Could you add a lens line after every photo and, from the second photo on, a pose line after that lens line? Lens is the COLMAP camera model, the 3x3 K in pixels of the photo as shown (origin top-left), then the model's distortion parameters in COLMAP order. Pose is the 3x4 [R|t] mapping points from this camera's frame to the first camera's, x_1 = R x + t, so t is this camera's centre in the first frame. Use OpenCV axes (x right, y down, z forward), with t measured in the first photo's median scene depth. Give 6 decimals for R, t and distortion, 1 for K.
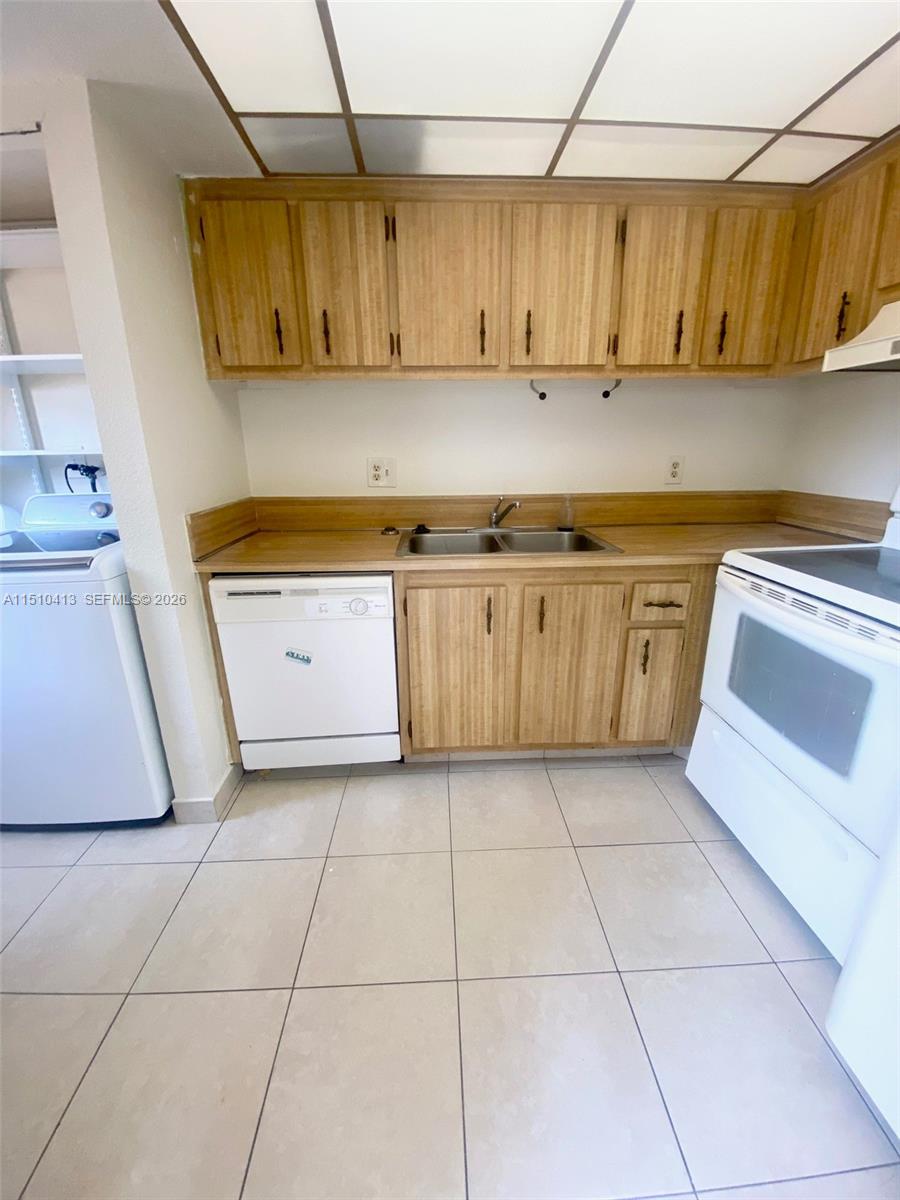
lens RADIAL K [[489.1, 0, 453.1], [0, 489.1, 598.8], [0, 0, 1]] dist [0.013745, -0.016711]
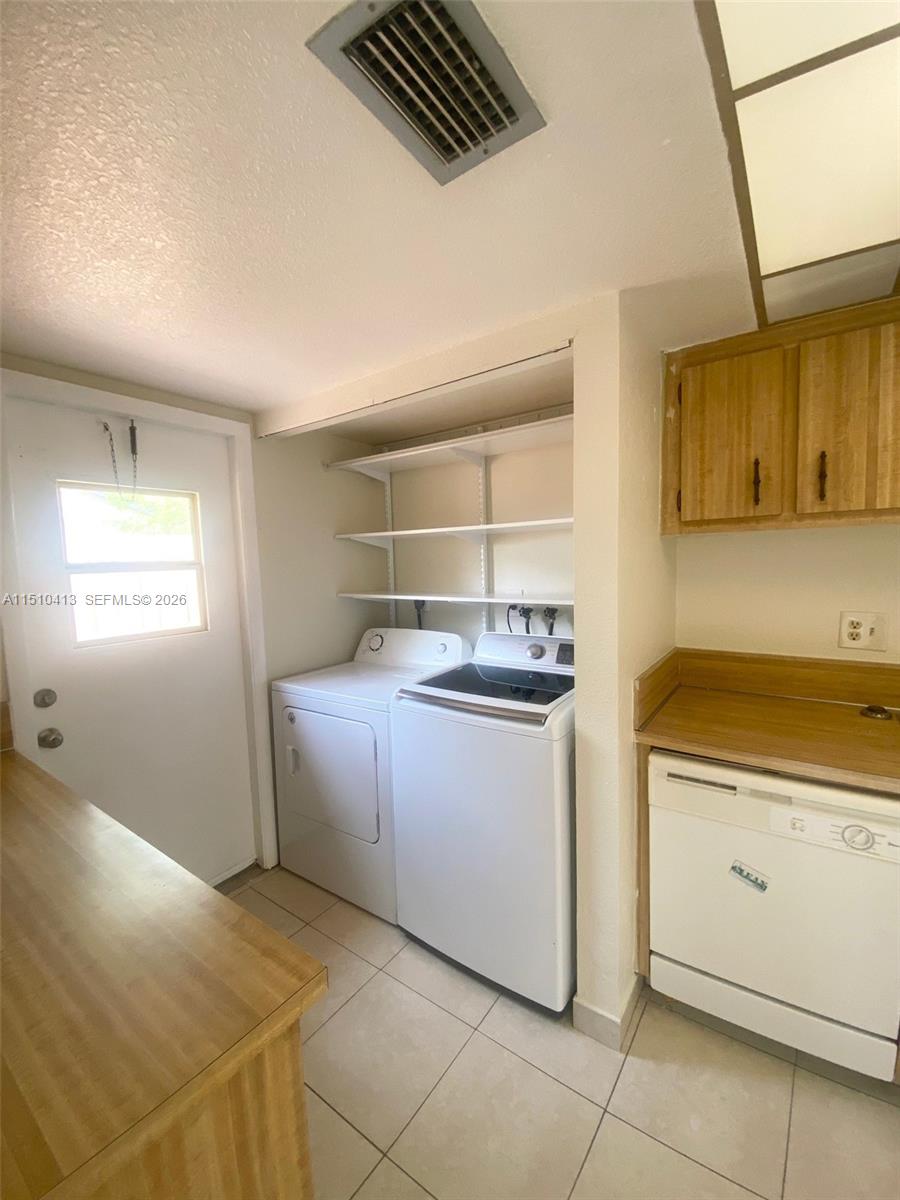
lens RADIAL K [[489.1, 0, 450.5], [0, 489.1, 599.5], [0, 0, 1]] dist [0.013745, -0.016711]
pose [[0.784964, 0.038294, -0.618357, -0.230640], [-0.167170, 0.974159, -0.151883, -0.110466], [0.596562, 0.222594, 0.771081, 0.037884]]
